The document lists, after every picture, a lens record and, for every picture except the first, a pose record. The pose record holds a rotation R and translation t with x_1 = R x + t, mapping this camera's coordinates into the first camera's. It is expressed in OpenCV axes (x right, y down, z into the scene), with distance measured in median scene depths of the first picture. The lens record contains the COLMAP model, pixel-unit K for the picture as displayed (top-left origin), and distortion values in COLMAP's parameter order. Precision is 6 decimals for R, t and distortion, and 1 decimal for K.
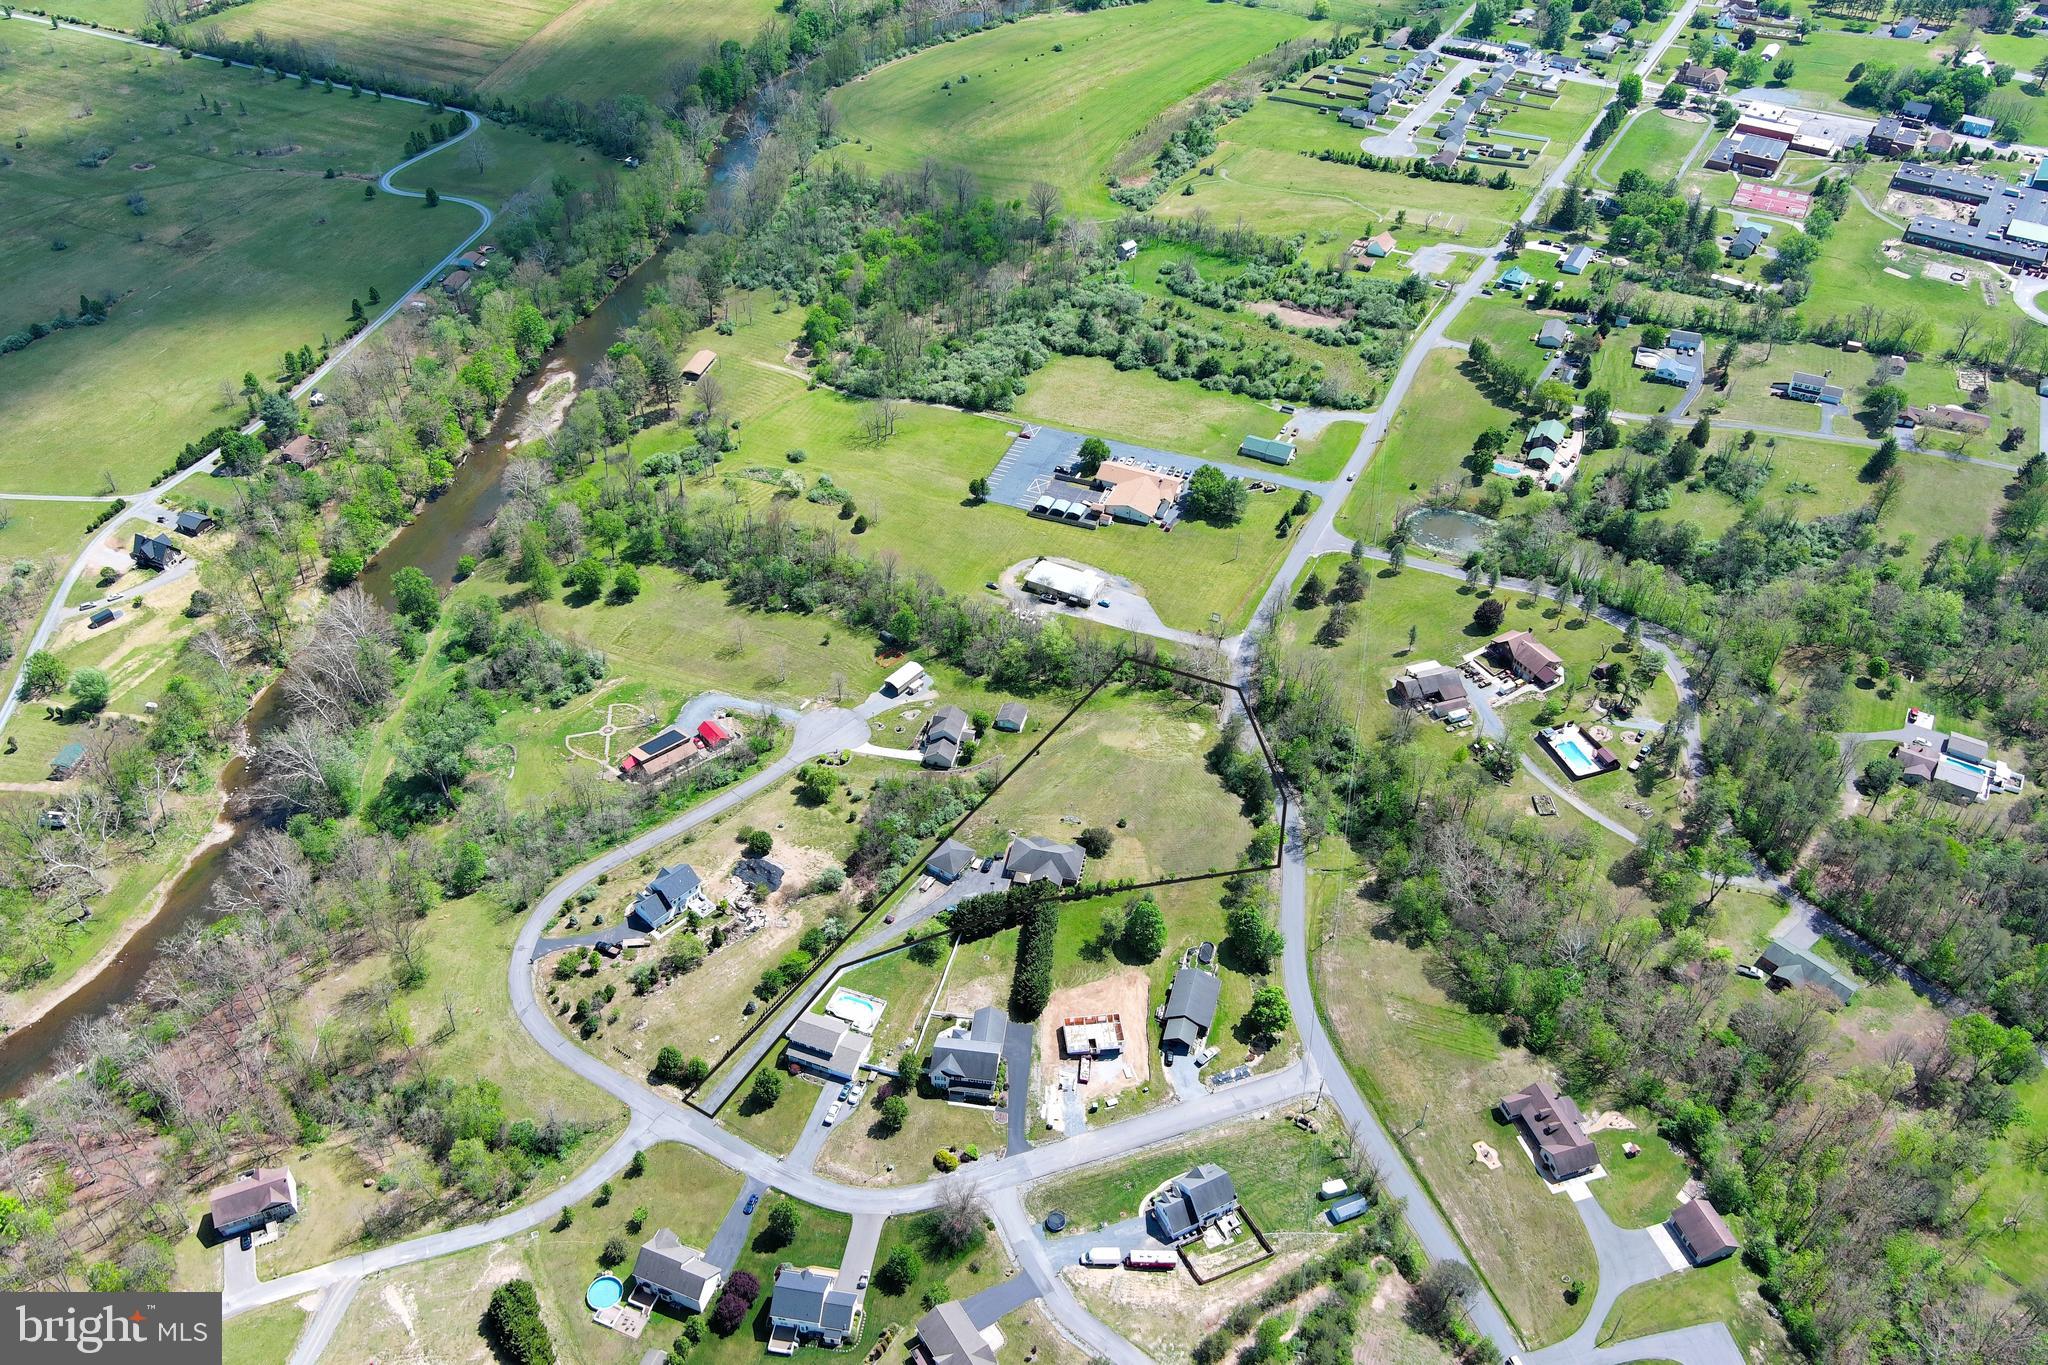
lens RADIAL K [[1587.9, 0, 1023.5], [0, 1587.9, 684.6], [0, 0, 1]] dist [0.027887, -0.025870]
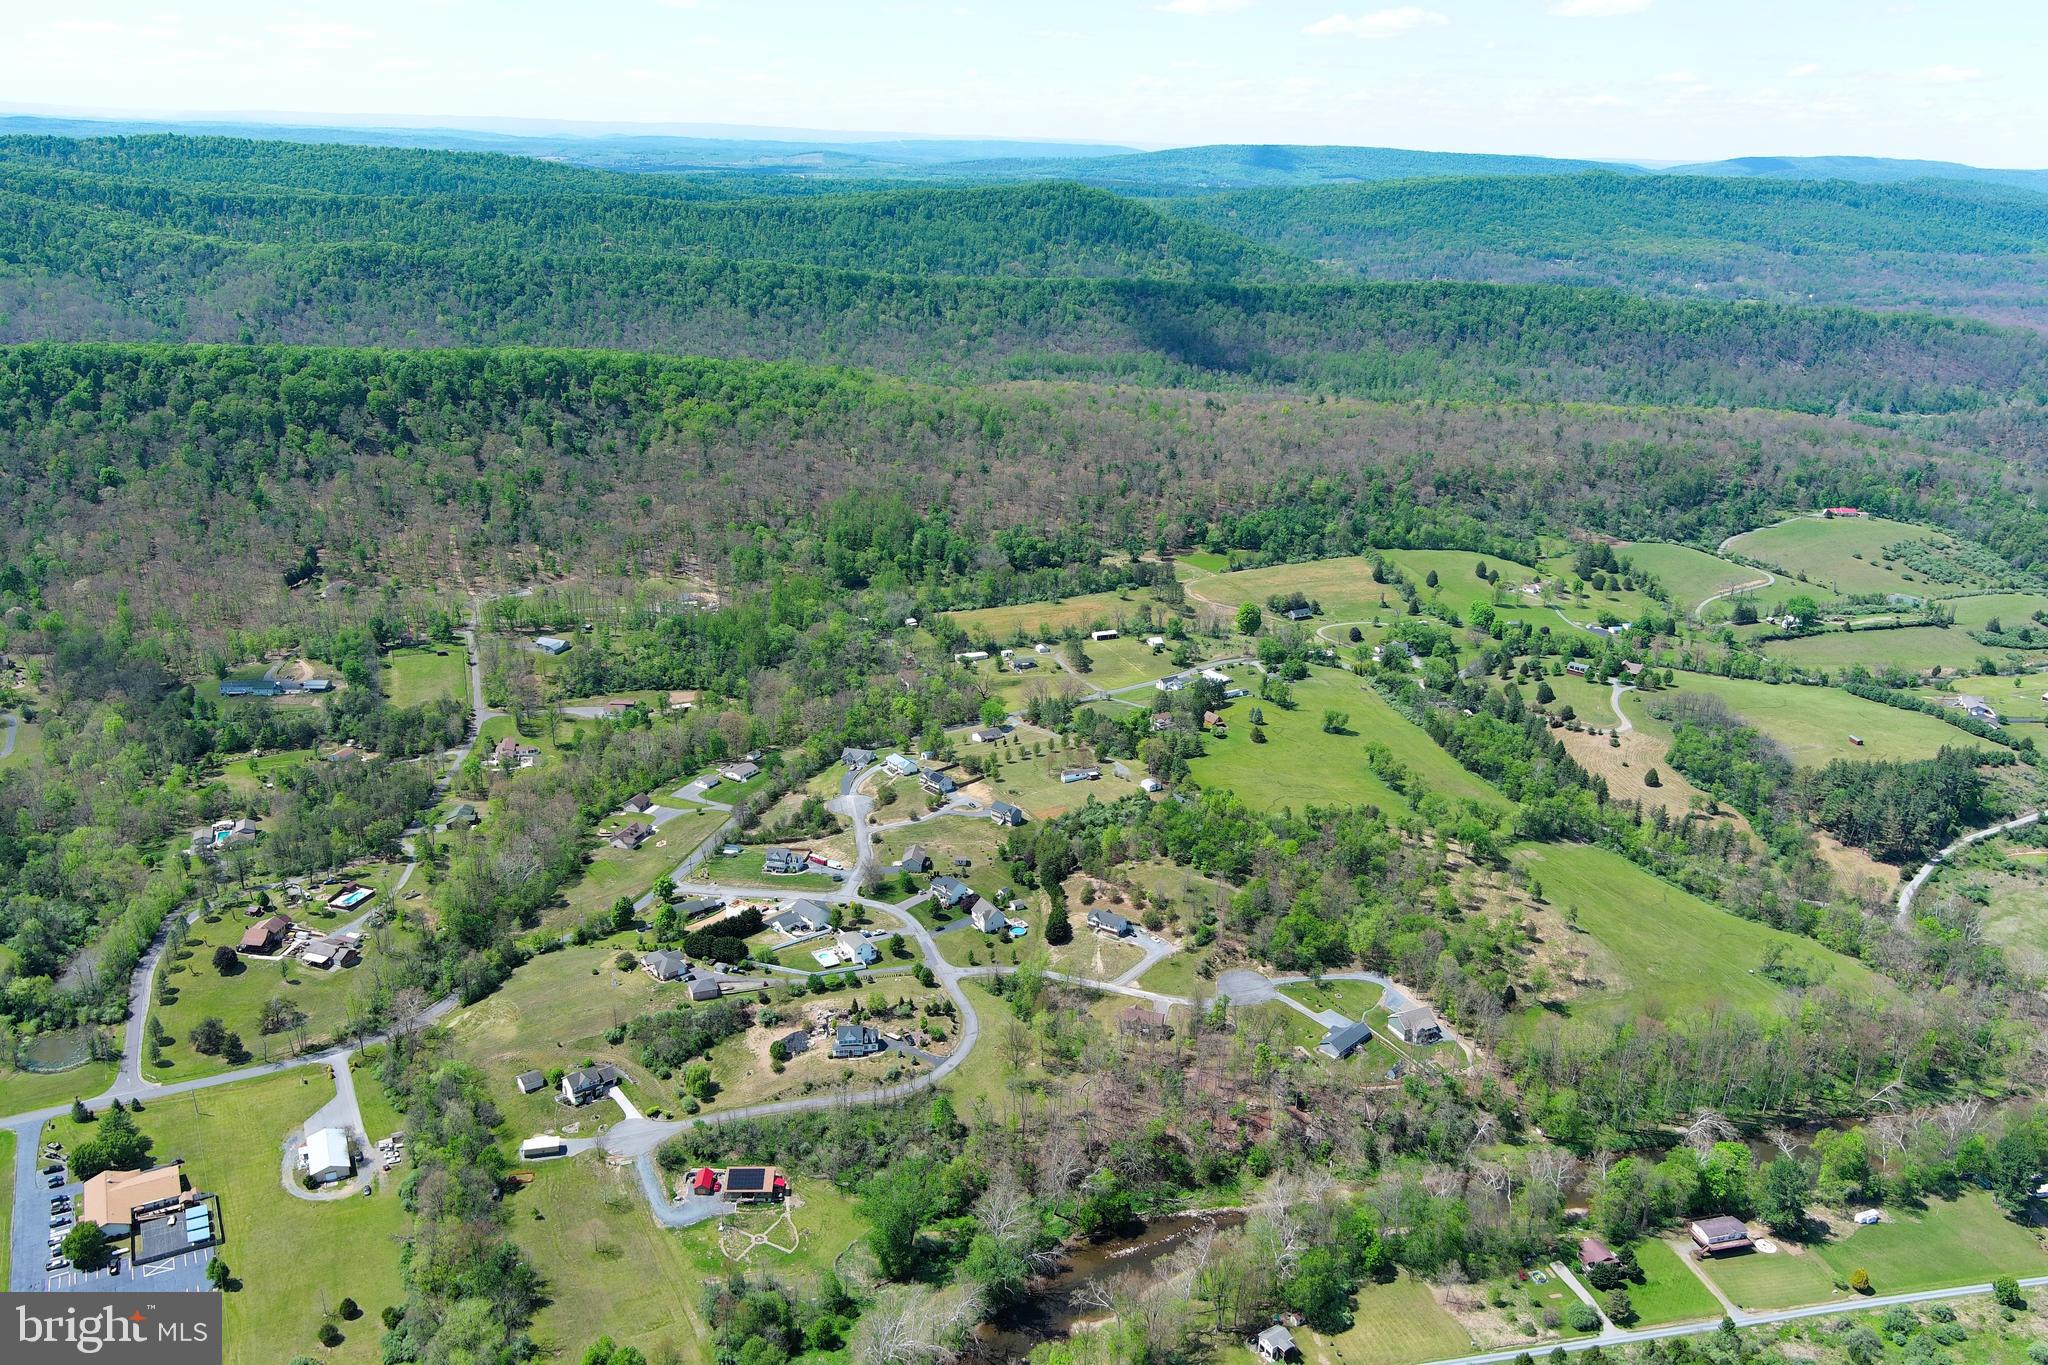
lens RADIAL K [[1587.9, 0, 1021.8], [0, 1587.9, 672.6], [0, 0, 1]] dist [0.027887, -0.025870]
pose [[-0.793033, -0.234019, 0.562436, -1.032004], [0.367997, 0.551737, 0.748441, -1.041155], [-0.485466, 0.800513, -0.351427, 1.100192]]
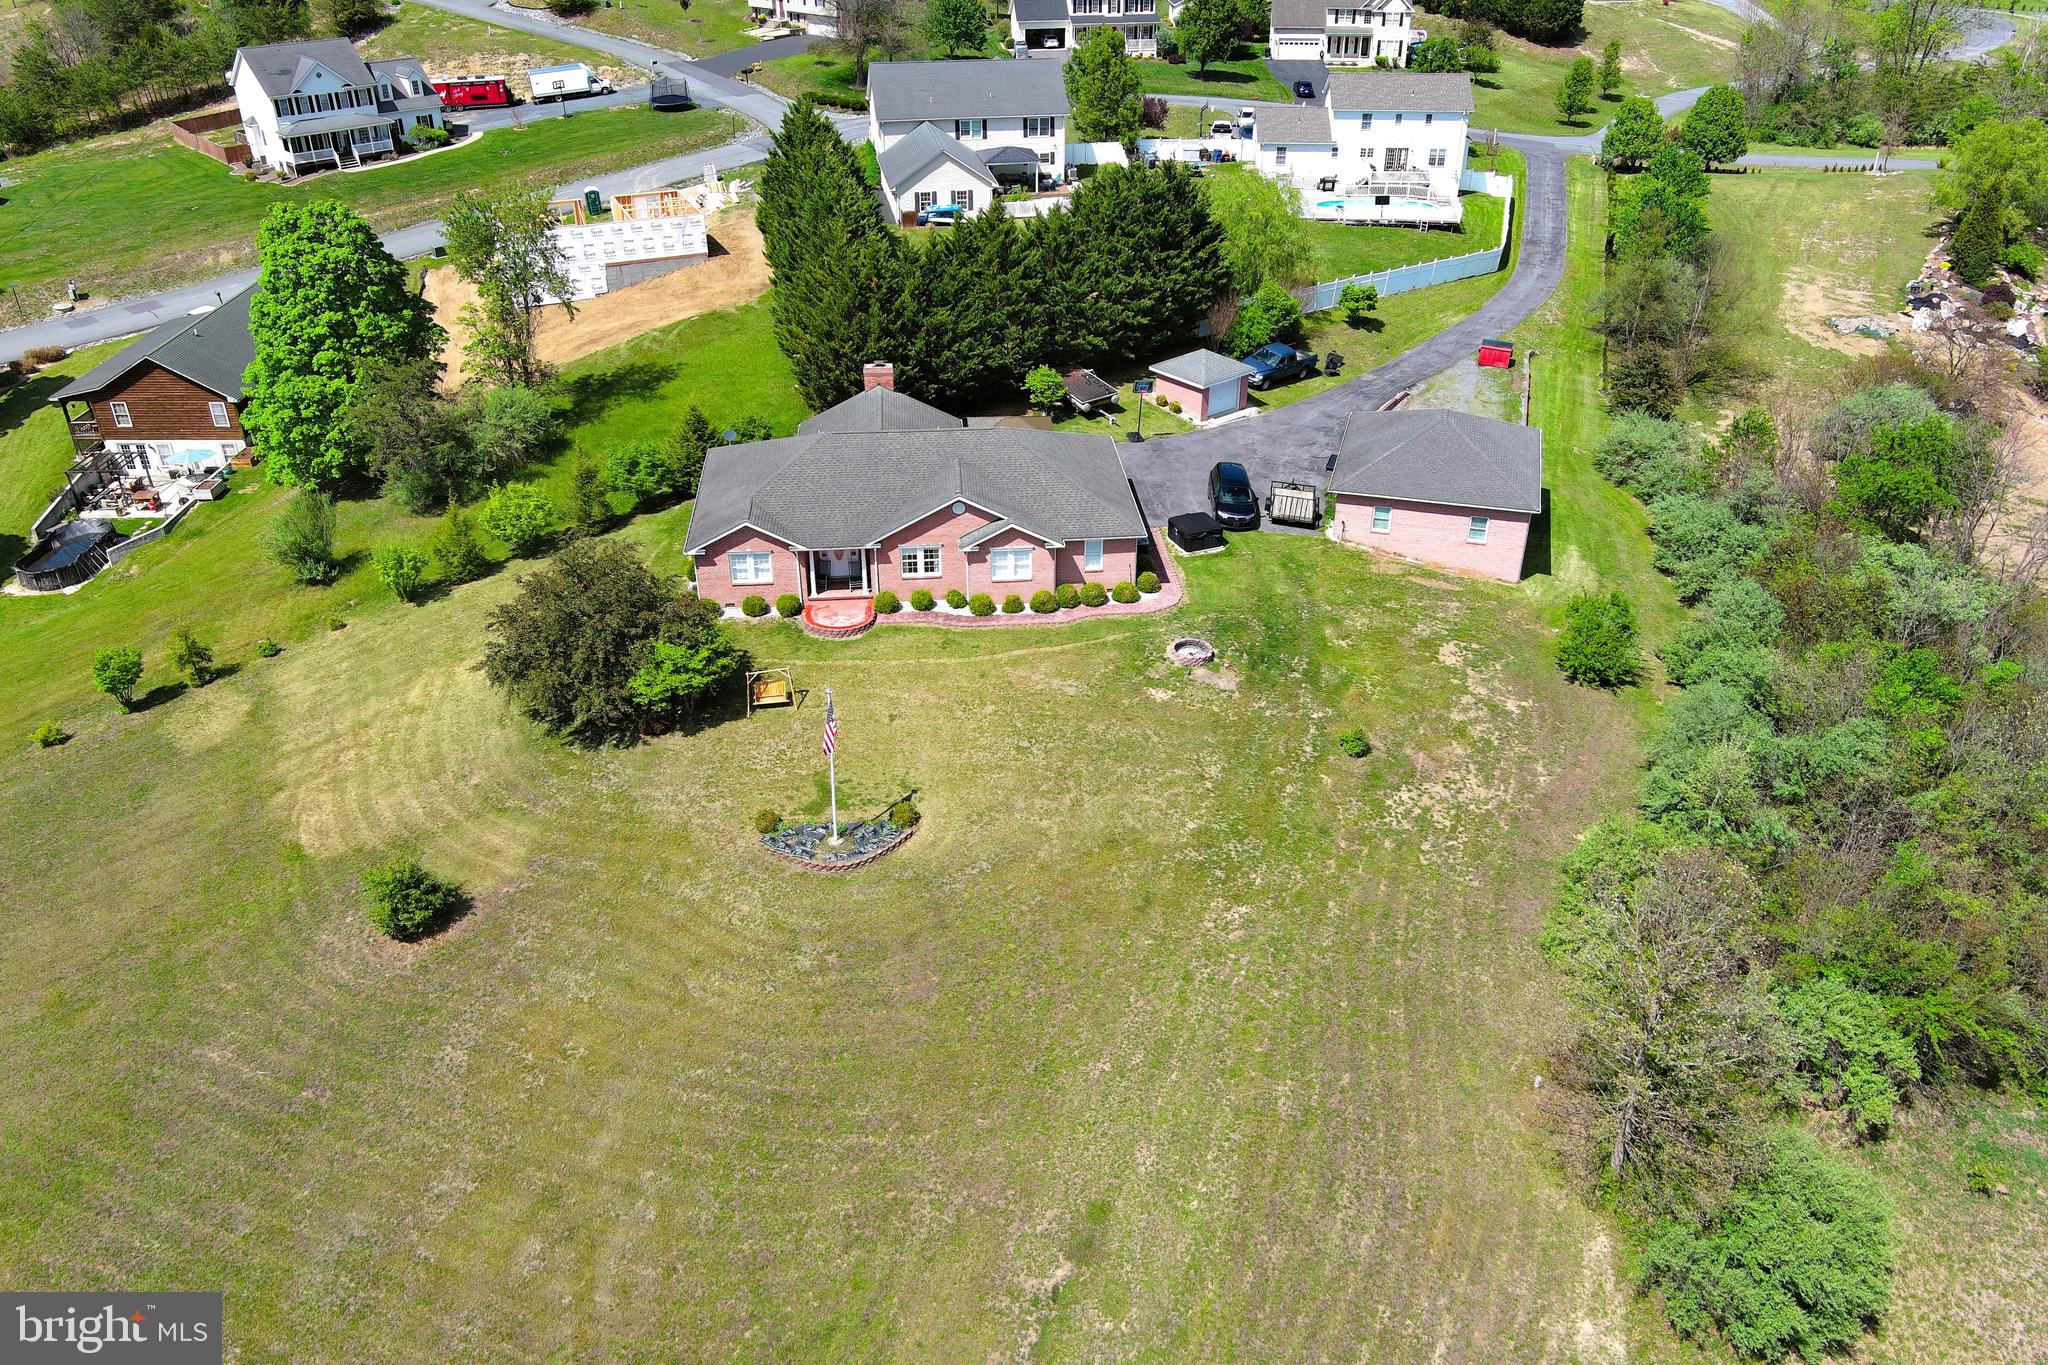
lens RADIAL K [[1587.9, 0, 1021.1], [0, 1587.9, 687.6], [0, 0, 1]] dist [0.027887, -0.025870]
pose [[-0.960703, 0.127198, -0.246720, 0.045629], [-0.193278, 0.331423, 0.923473, -0.039319], [0.199232, 0.934869, -0.293814, 1.023556]]
